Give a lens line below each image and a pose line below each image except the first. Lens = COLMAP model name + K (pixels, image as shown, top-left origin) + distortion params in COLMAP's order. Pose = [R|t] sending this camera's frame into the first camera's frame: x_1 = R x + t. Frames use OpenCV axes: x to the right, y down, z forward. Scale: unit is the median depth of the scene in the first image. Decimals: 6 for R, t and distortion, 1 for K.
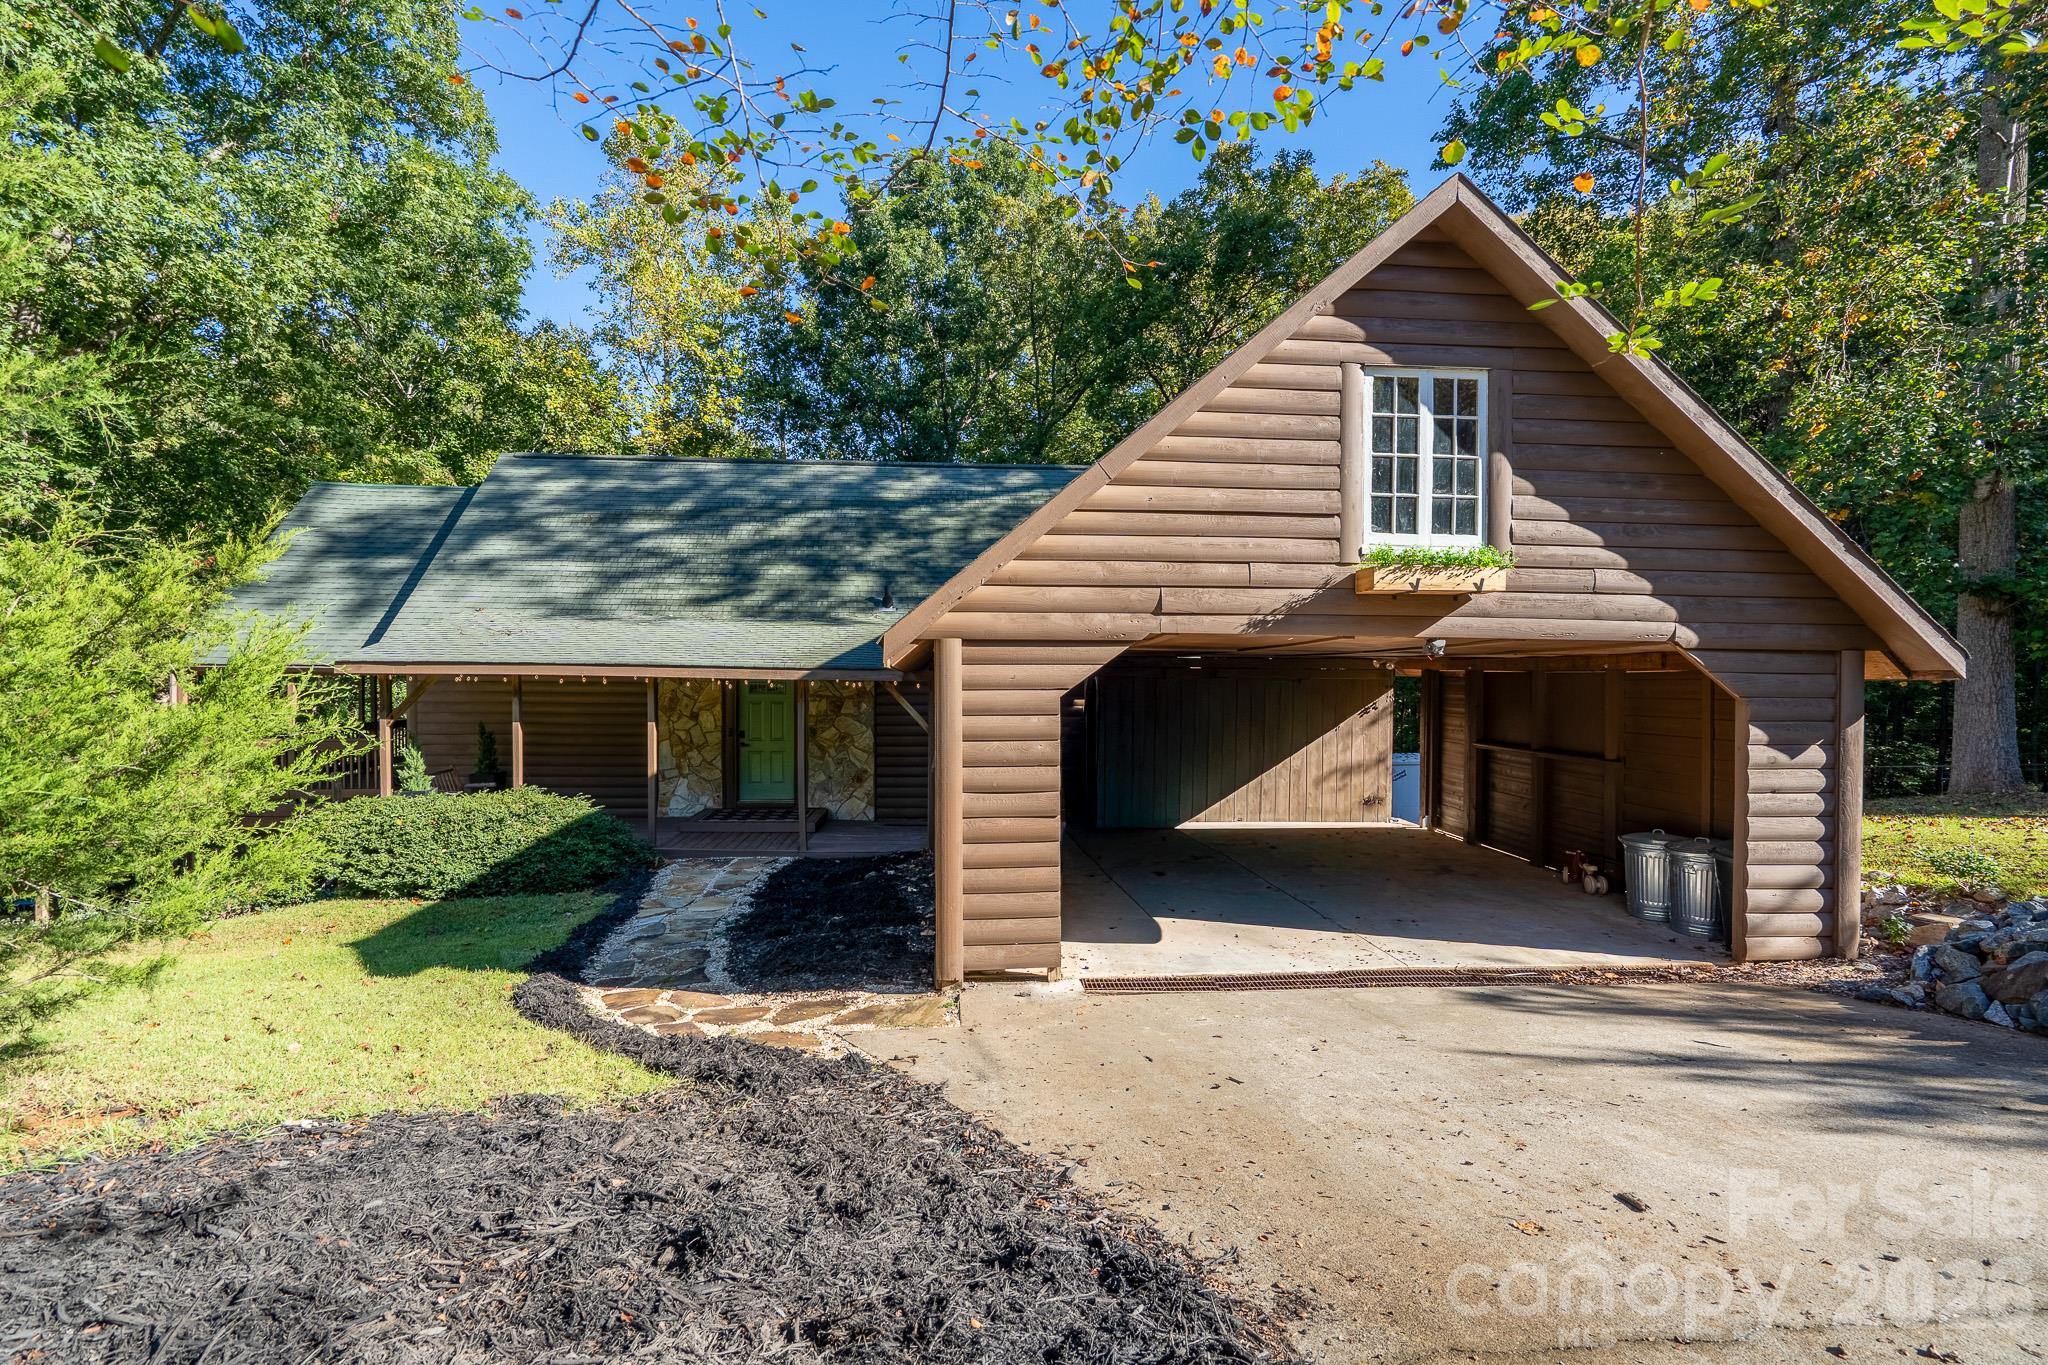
lens RADIAL K [[932.9, 0, 1022.7], [0, 932.9, 692.3], [0, 0, 1]] dist [-0.008654, 0.000192]
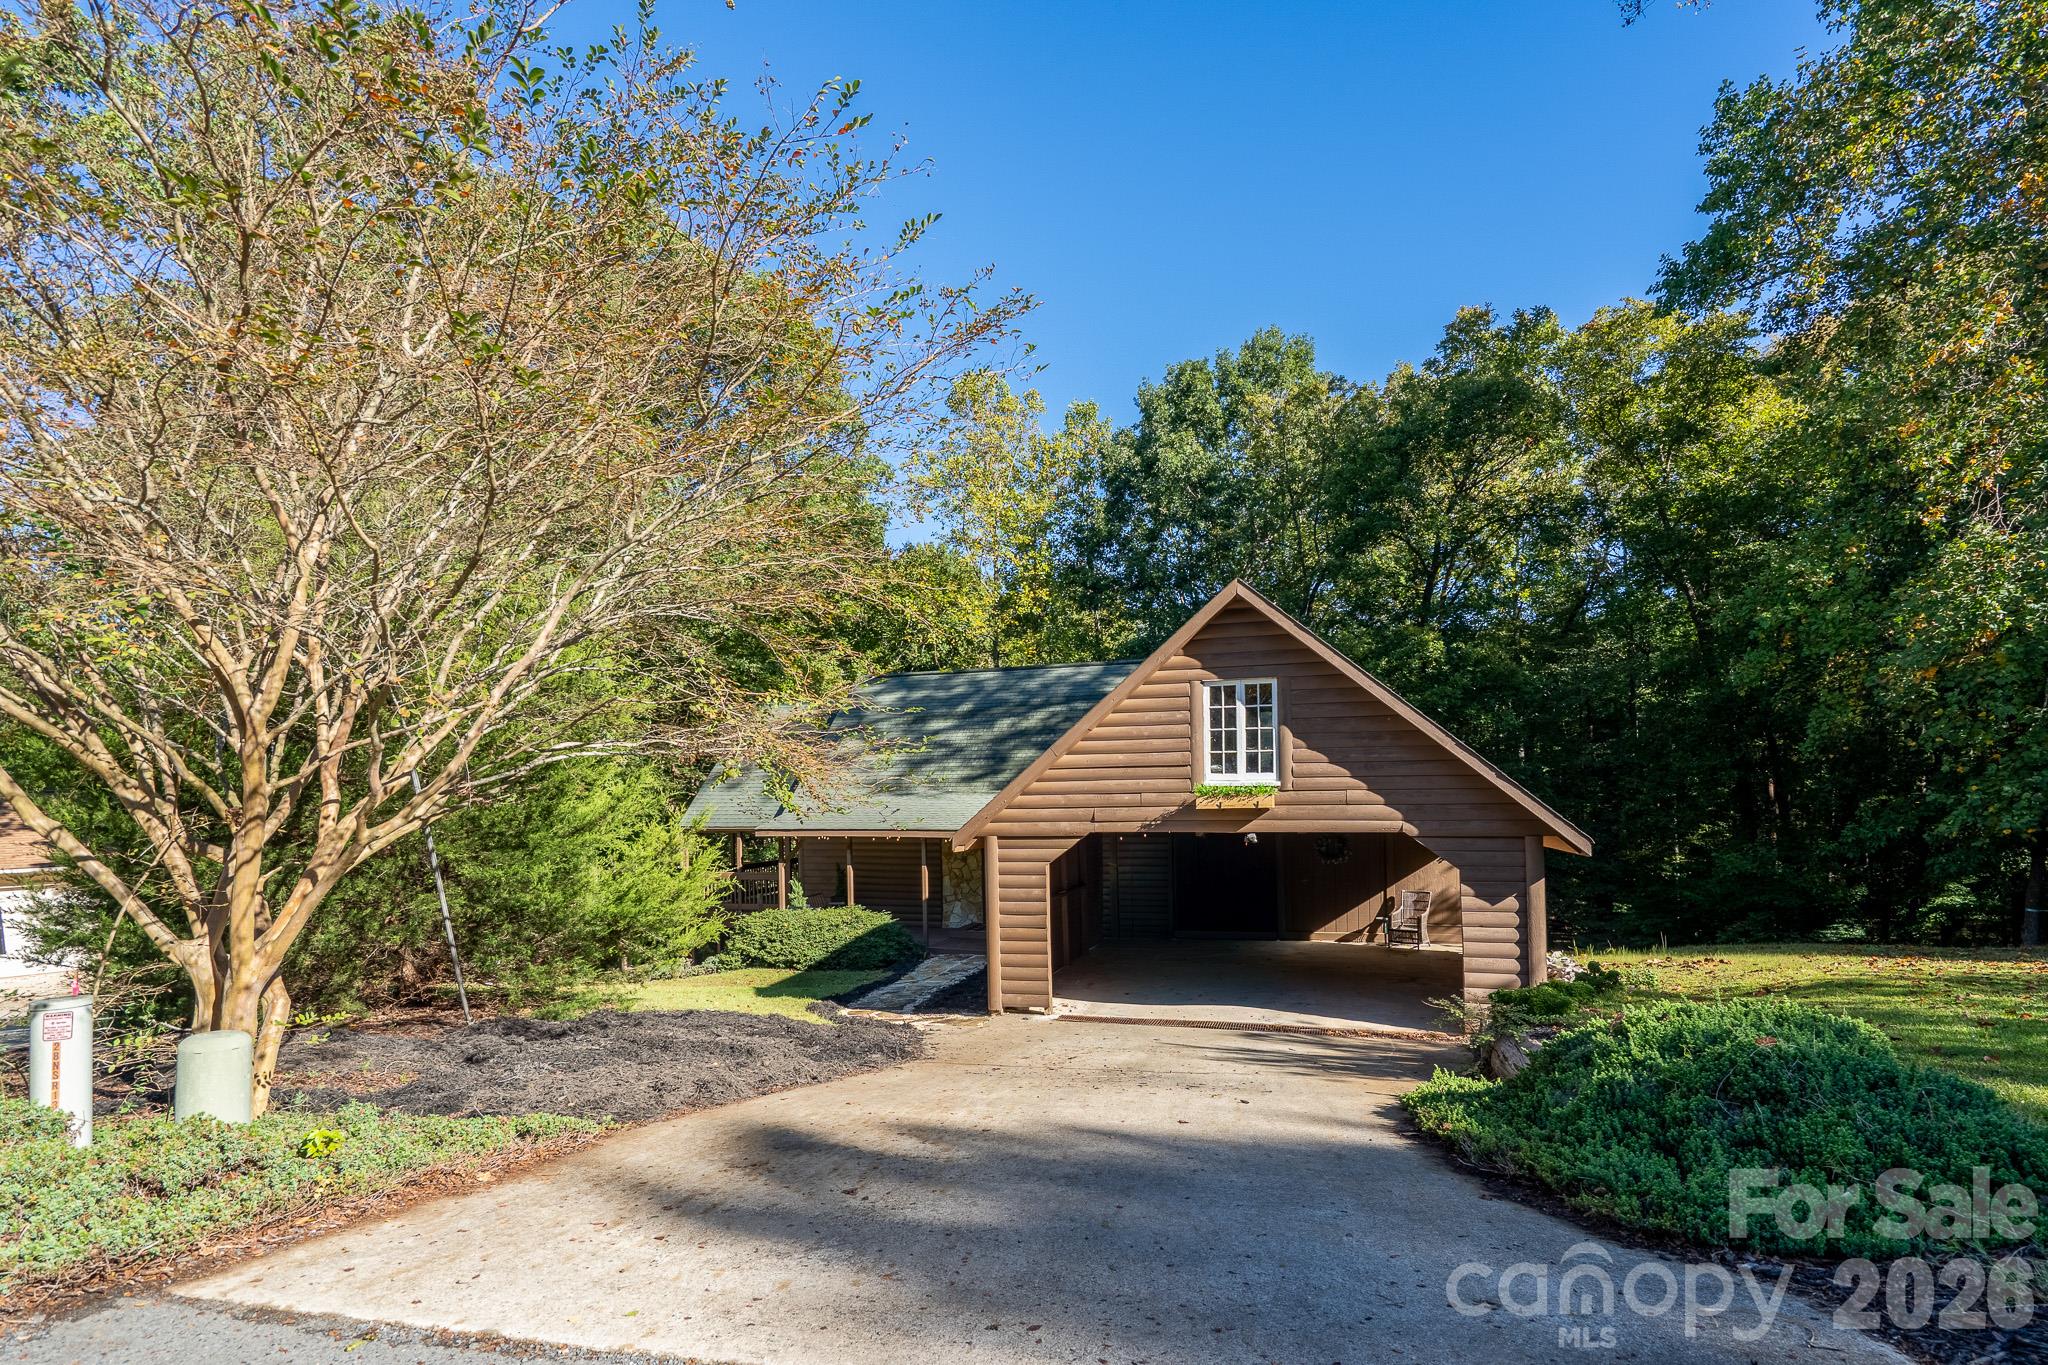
lens RADIAL K [[1073.0, 0, 1090.4], [0, 1073.0, 774.7], [0, 0, 1]] dist [-0.041294, 0.000132]
pose [[0.929794, -0.023726, -0.367314, 0.600611], [0.014723, 0.999519, -0.027293, -0.076886], [0.367785, 0.019969, 0.929696, -0.650691]]
